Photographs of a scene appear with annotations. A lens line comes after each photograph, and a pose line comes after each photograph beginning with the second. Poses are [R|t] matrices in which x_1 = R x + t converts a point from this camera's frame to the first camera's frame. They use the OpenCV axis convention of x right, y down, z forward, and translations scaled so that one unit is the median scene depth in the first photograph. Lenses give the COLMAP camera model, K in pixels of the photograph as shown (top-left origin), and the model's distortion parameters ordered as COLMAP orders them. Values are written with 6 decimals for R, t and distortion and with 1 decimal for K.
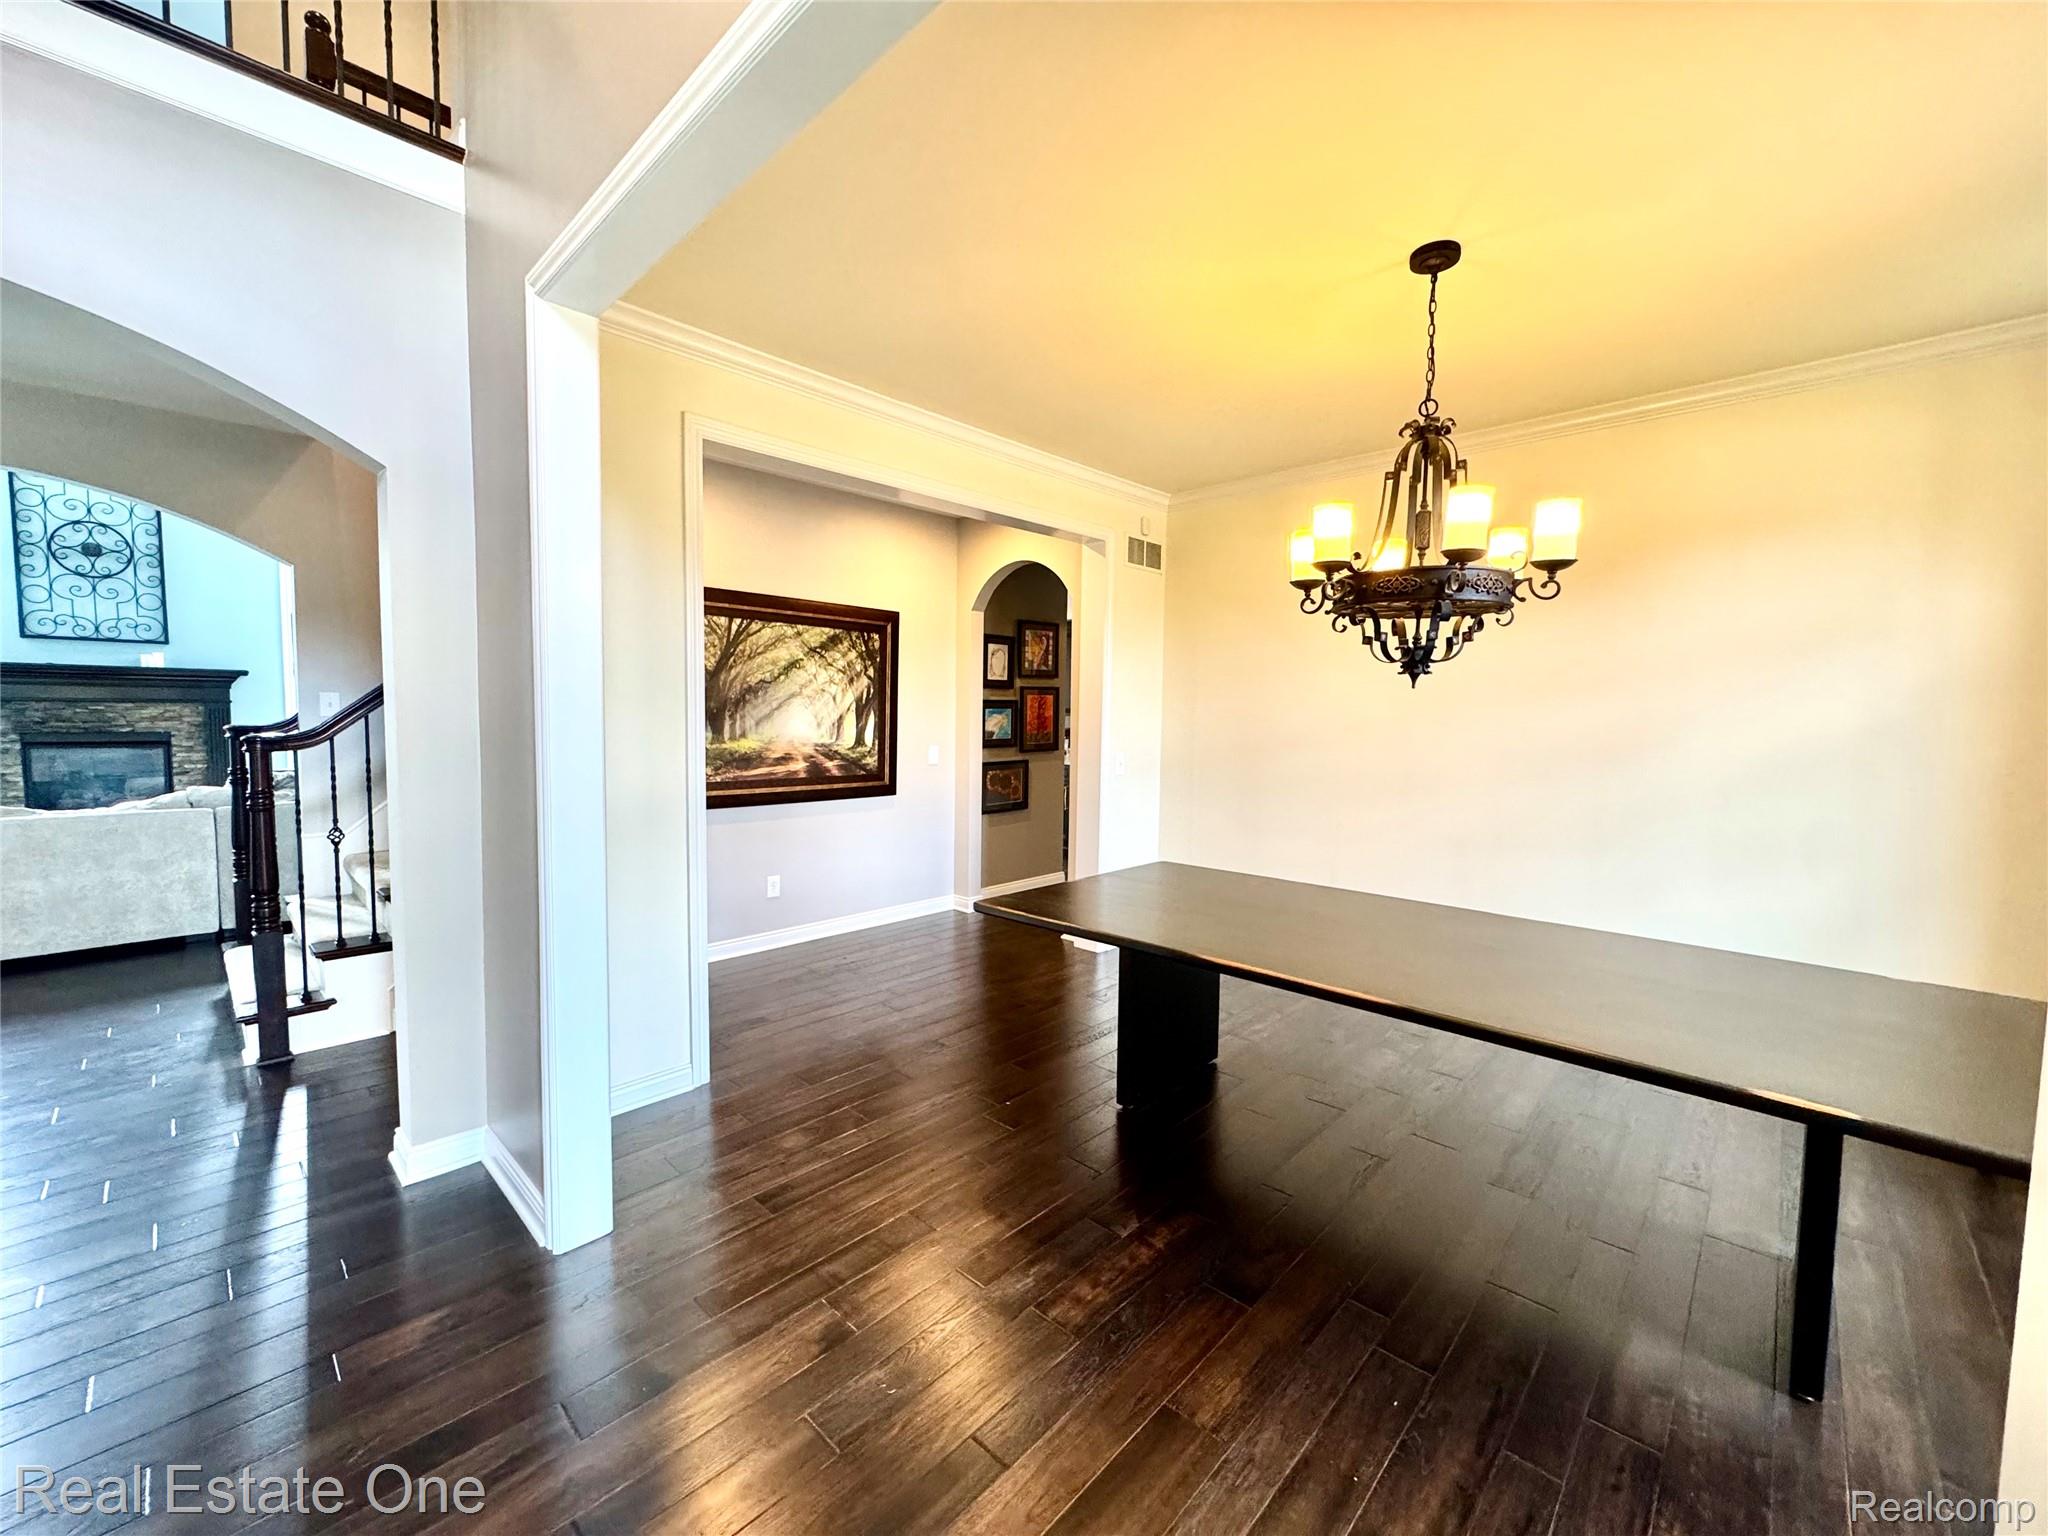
lens RADIAL K [[821.2, 0, 1019.6], [0, 821.2, 756.5], [0, 0, 1]] dist [-0.001361, 0.000089]
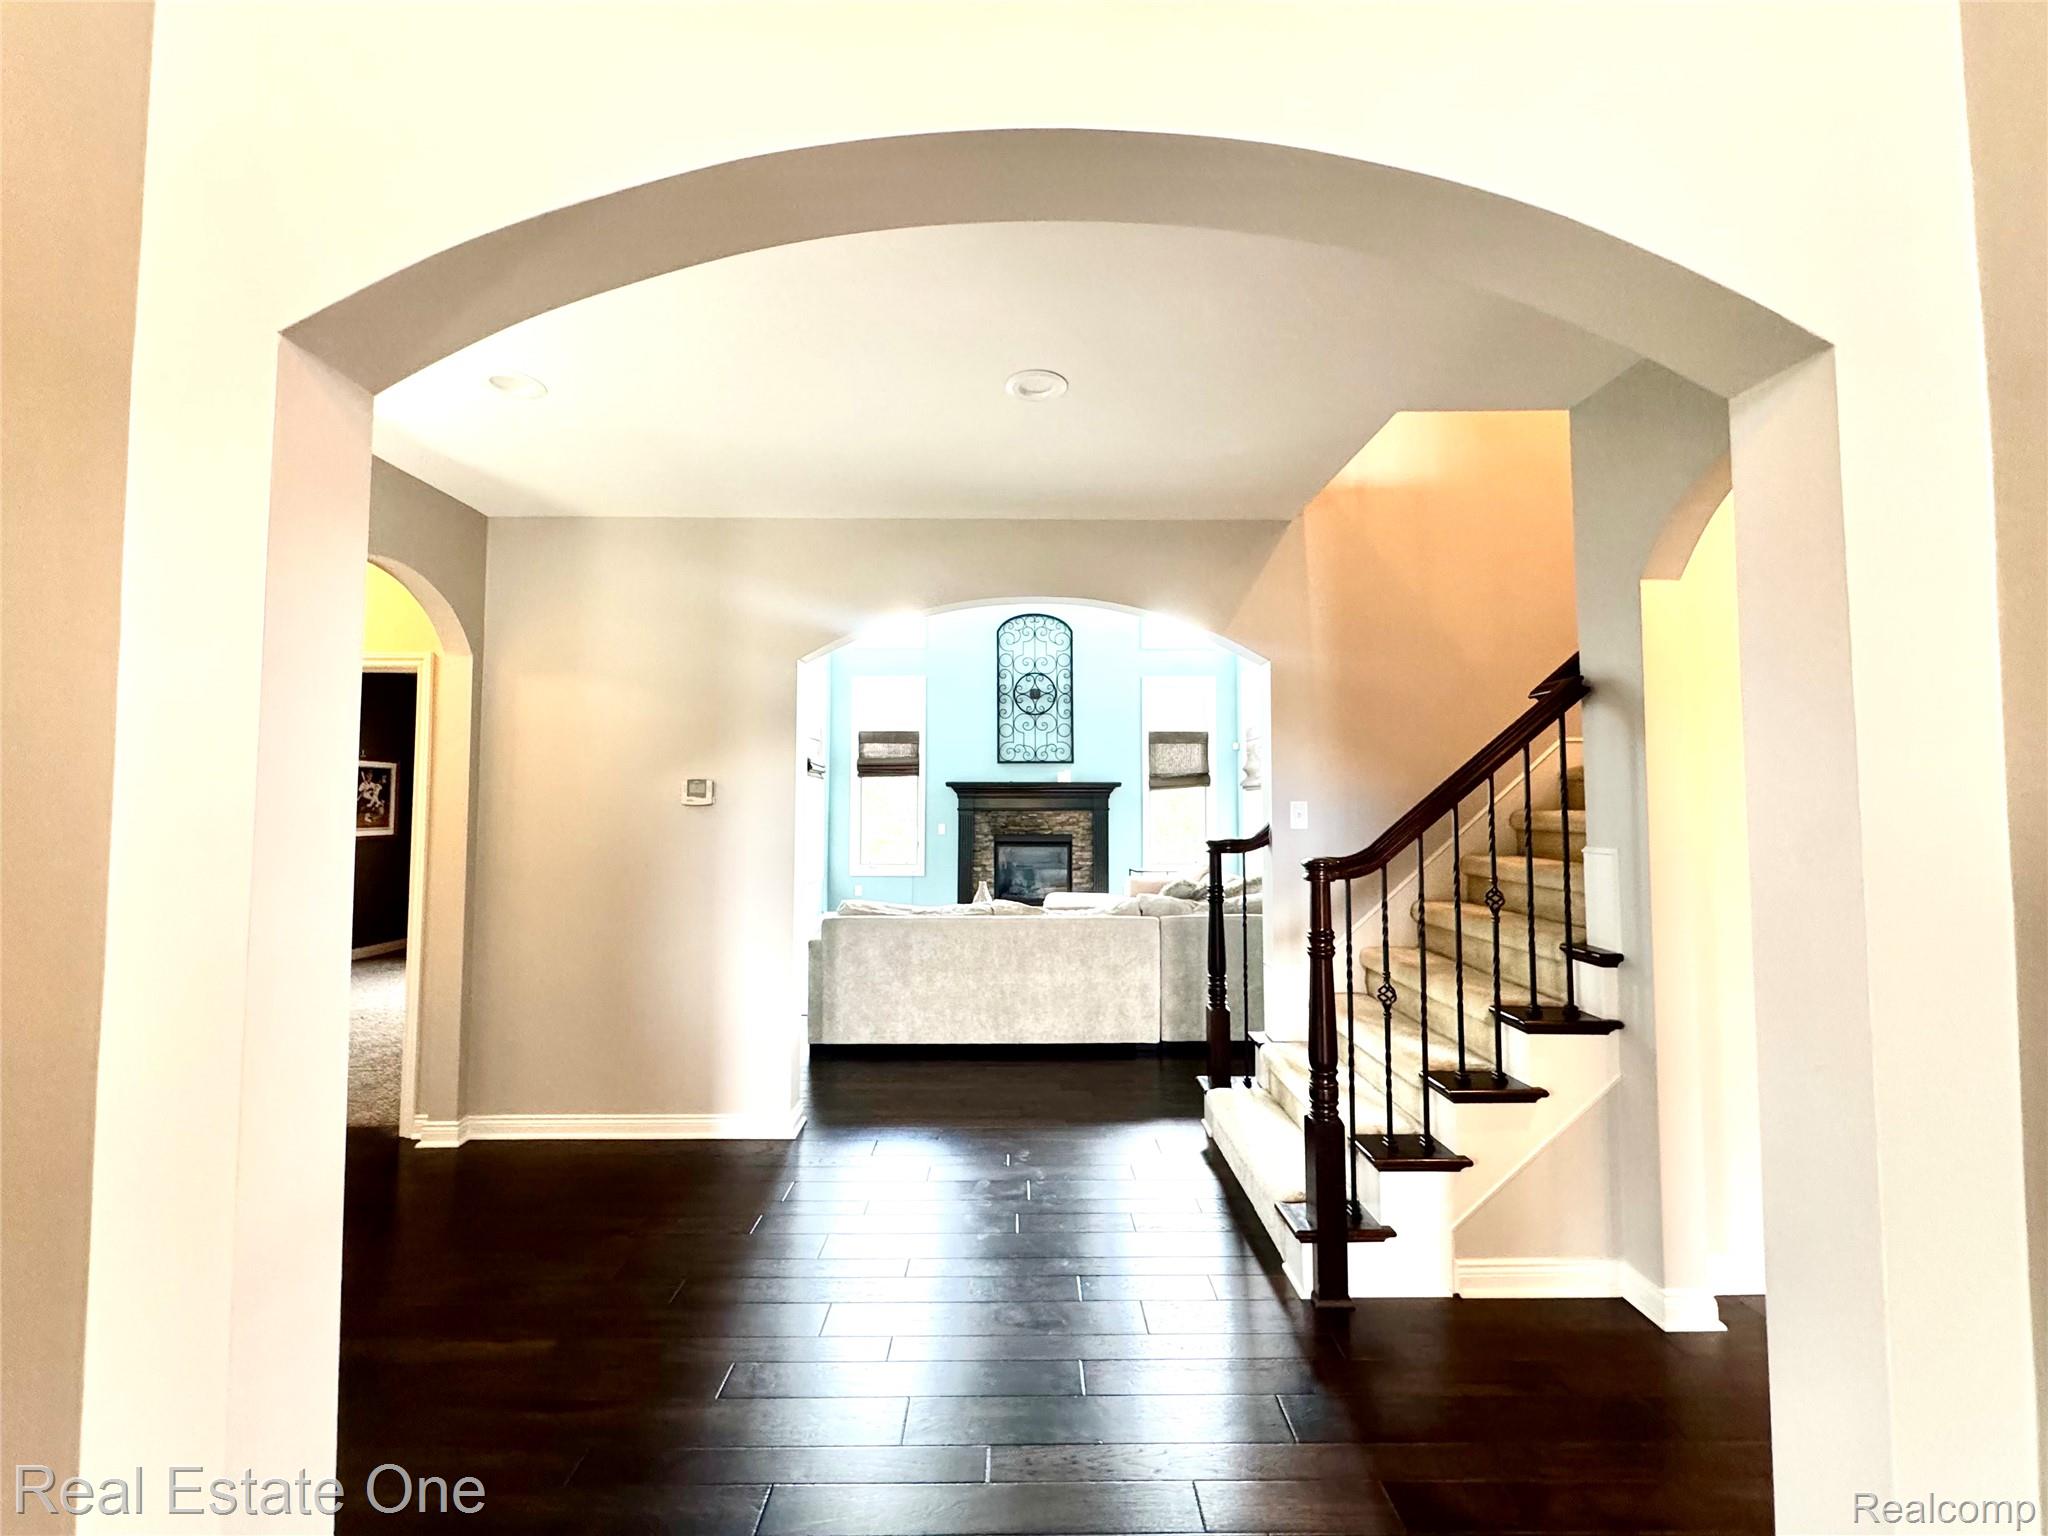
lens RADIAL K [[821.2, 0, 1027.1], [0, 821.2, 771.1], [0, 0, 1]] dist [-0.001361, 0.000089]
pose [[0.697378, -0.045750, -0.715242, -0.215483], [-0.027372, 0.995532, -0.090368, -0.012093], [0.716180, 0.082598, 0.693010, 0.098622]]
